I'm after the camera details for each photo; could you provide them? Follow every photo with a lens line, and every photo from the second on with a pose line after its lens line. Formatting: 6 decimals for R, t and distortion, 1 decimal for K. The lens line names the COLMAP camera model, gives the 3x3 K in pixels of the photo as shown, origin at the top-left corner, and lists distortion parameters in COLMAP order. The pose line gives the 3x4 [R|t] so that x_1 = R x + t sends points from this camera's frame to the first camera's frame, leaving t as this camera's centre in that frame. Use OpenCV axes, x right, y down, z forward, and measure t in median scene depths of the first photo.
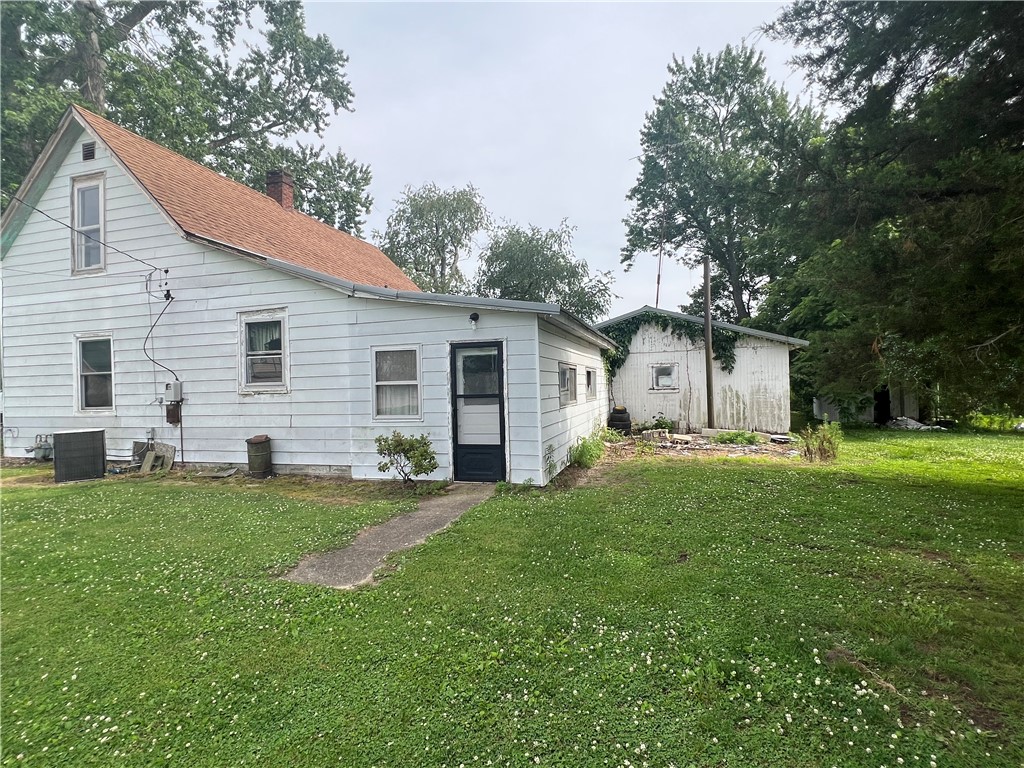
lens RADIAL K [[512.5, 0, 511.9], [0, 512.5, 381.1], [0, 0, 1]] dist [-0.001037, -0.000128]
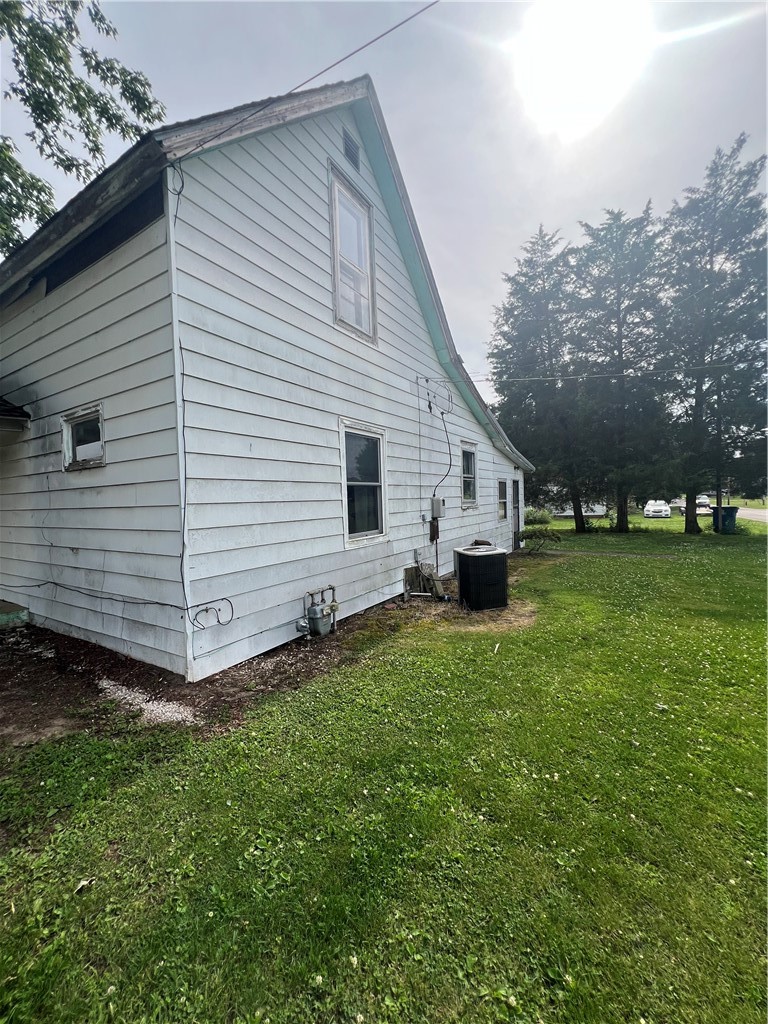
lens RADIAL K [[412.1, 0, 383.4], [0, 412.1, 511.4], [0, 0, 1]] dist [0.000658, 0.000138]
pose [[0.255478, -0.008386, 0.966778, -1.365893], [0.025309, 0.999678, 0.001983, 0.022486], [-0.966483, 0.023962, 0.255608, 0.846946]]
